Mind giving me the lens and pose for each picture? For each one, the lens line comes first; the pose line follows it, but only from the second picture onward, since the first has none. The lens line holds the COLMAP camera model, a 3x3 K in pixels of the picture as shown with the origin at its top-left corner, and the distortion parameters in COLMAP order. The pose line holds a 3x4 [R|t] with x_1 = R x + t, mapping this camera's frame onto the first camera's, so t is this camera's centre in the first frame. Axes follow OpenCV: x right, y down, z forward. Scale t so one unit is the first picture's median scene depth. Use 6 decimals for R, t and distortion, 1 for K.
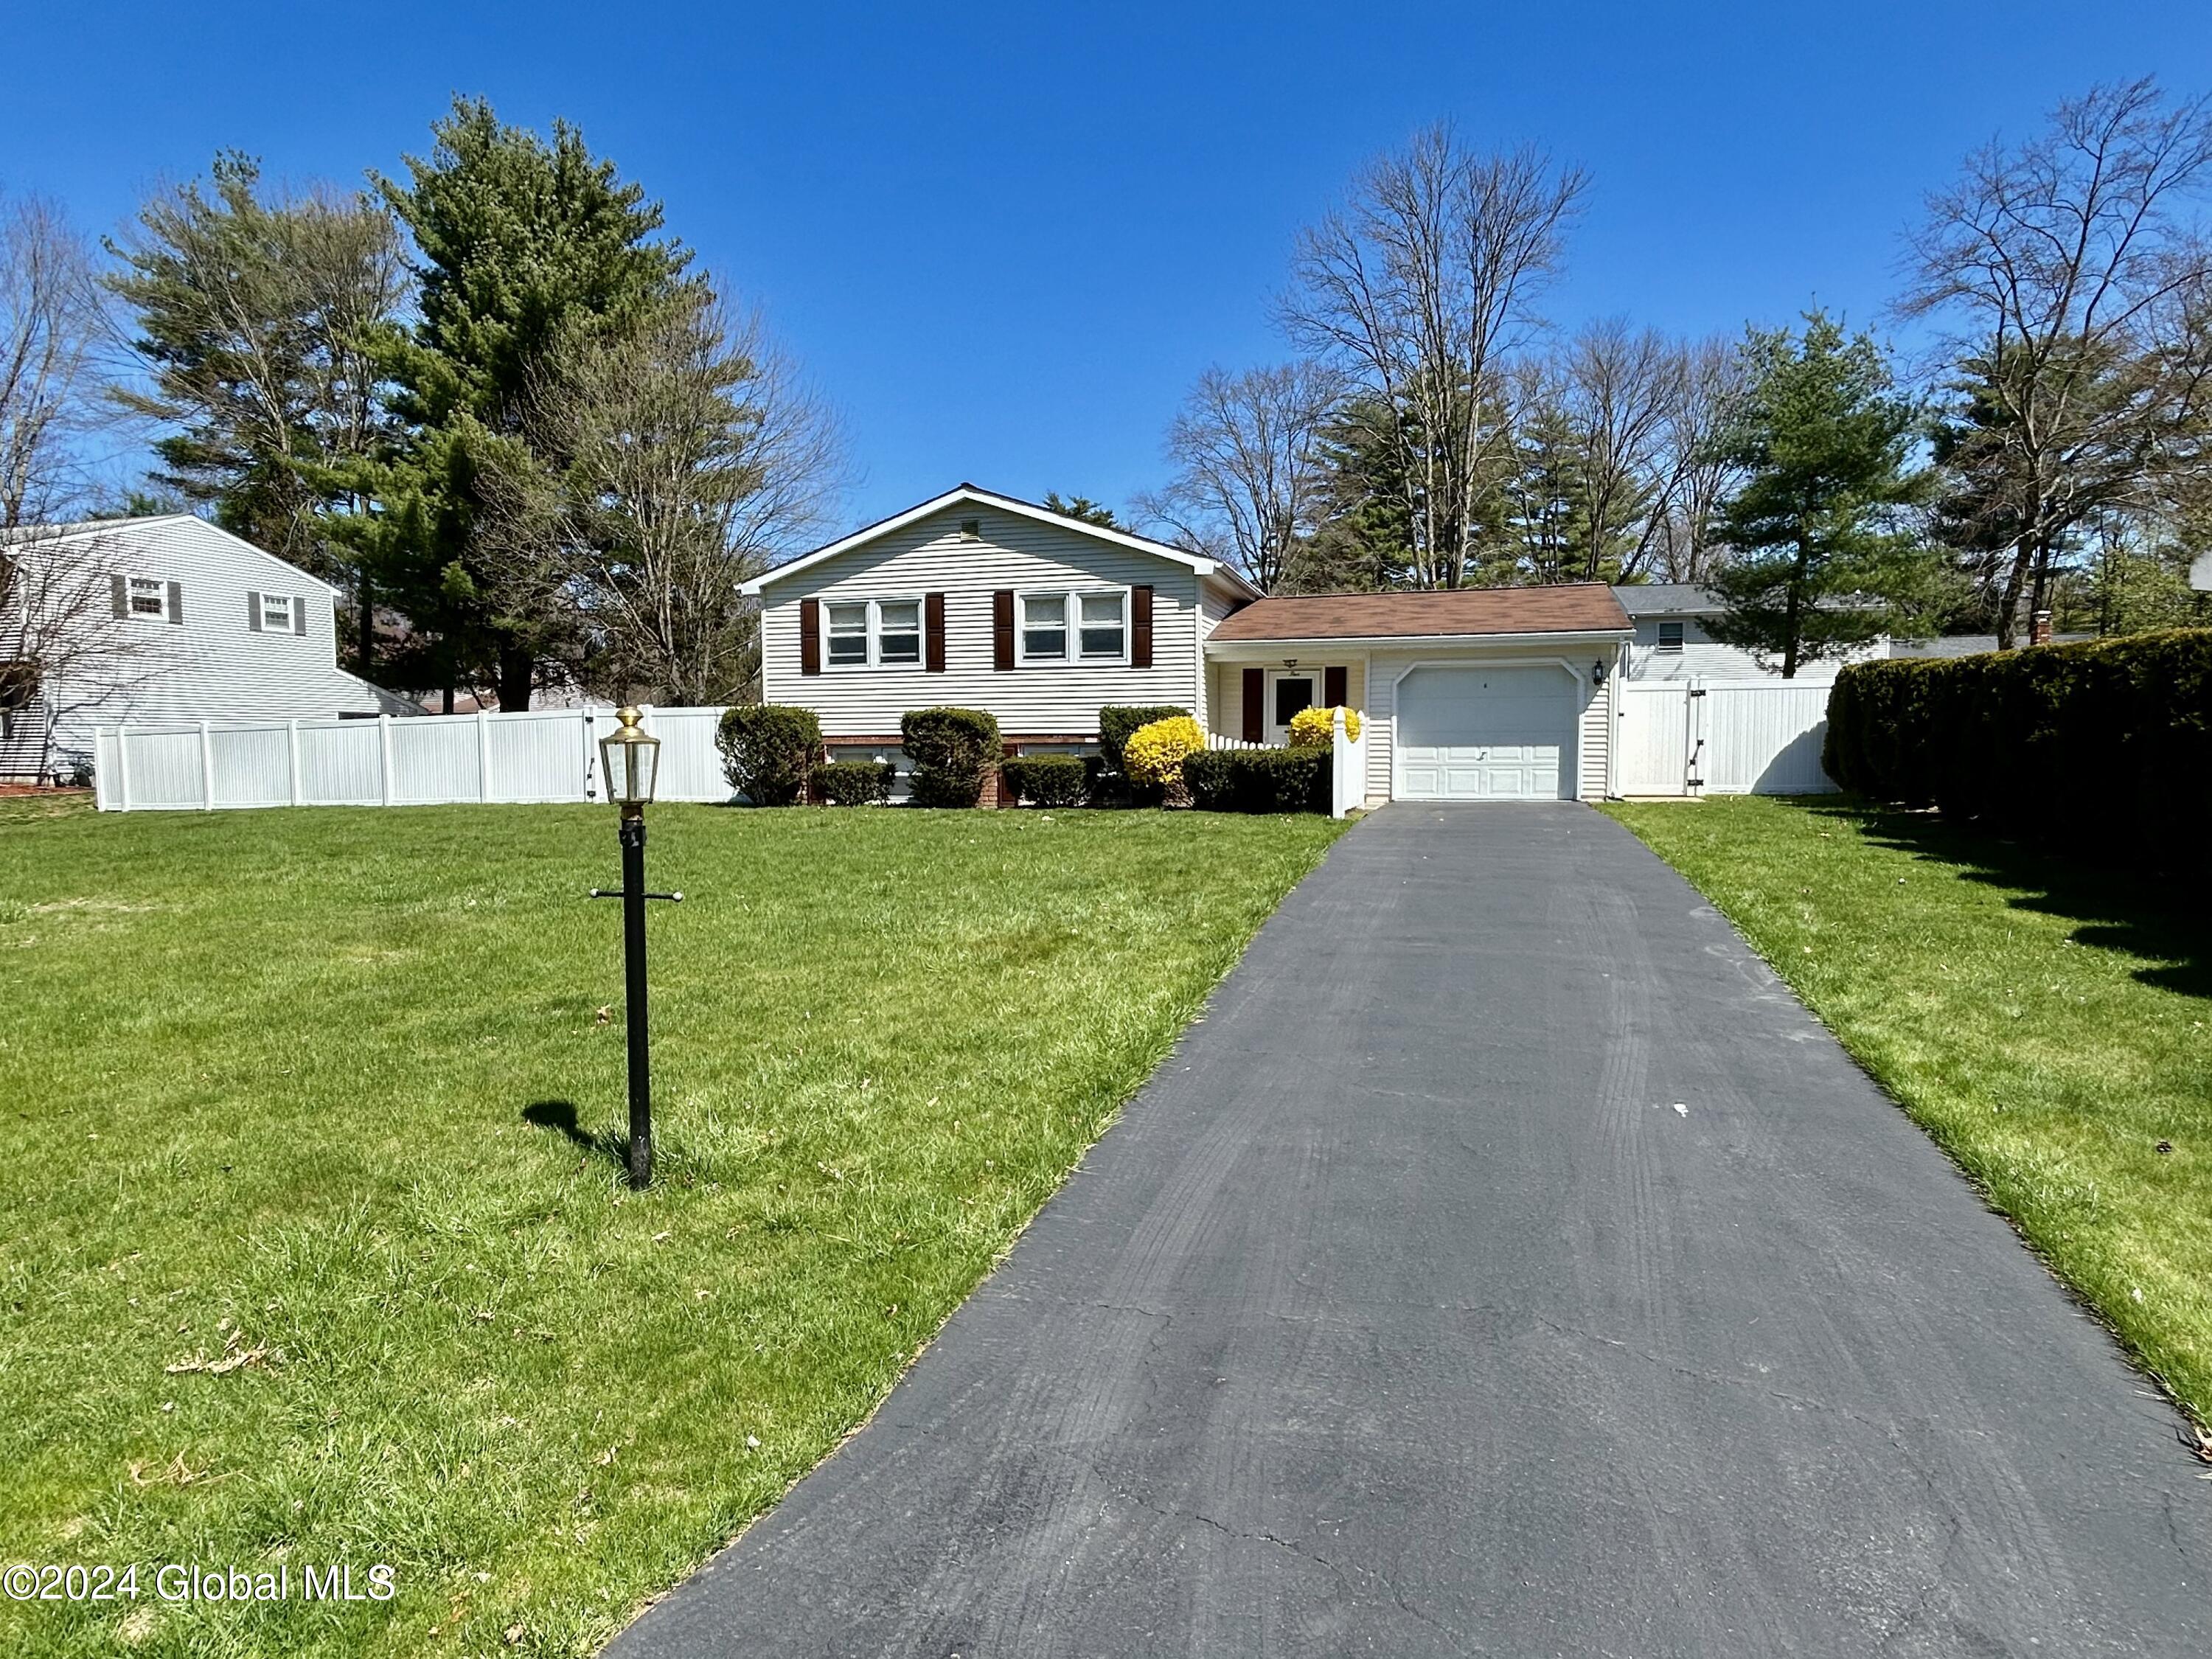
lens RADIAL K [[1223.5, 0, 1112.2], [0, 1223.5, 820.2], [0, 0, 1]] dist [0.024233, -0.000096]
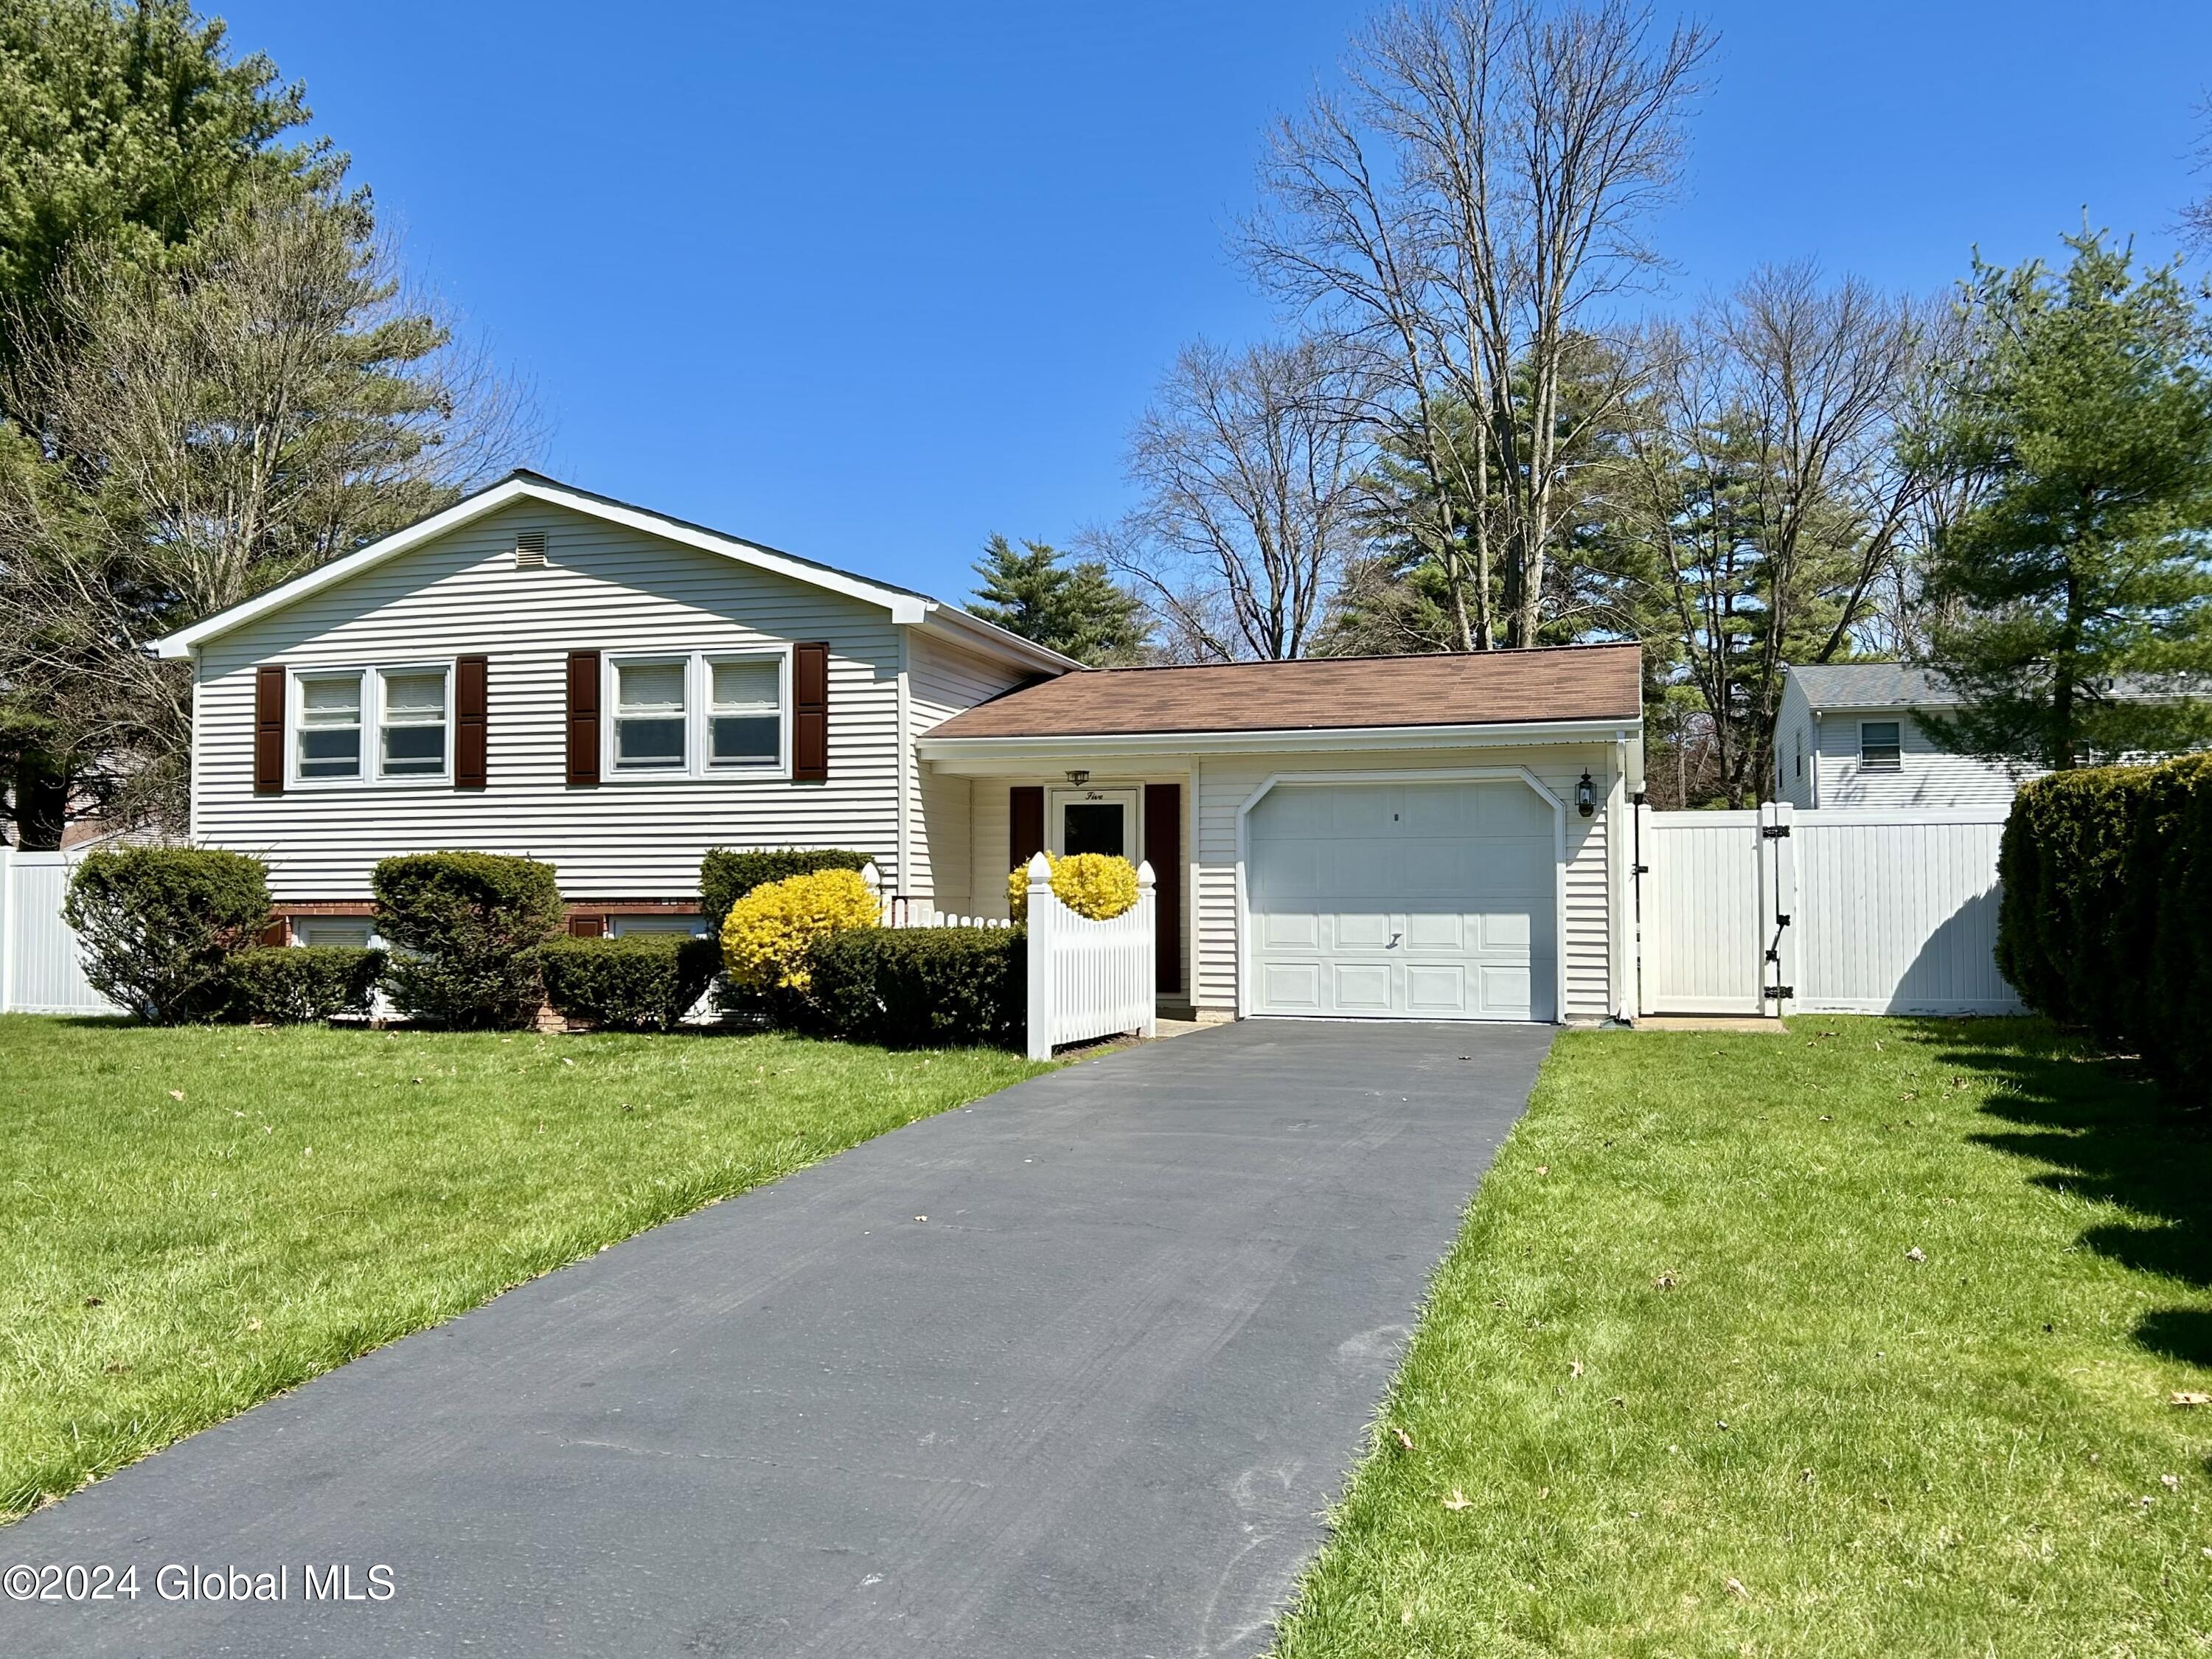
lens RADIAL K [[1814.1, 0, 1102.6], [0, 1814.1, 842.5], [0, 0, 1]] dist [0.056055, -0.003681]
pose [[0.999765, 0.003333, -0.021430, 0.170398], [-0.005409, 0.995213, -0.097579, -0.014253], [0.021002, 0.097672, 0.994997, 0.152672]]
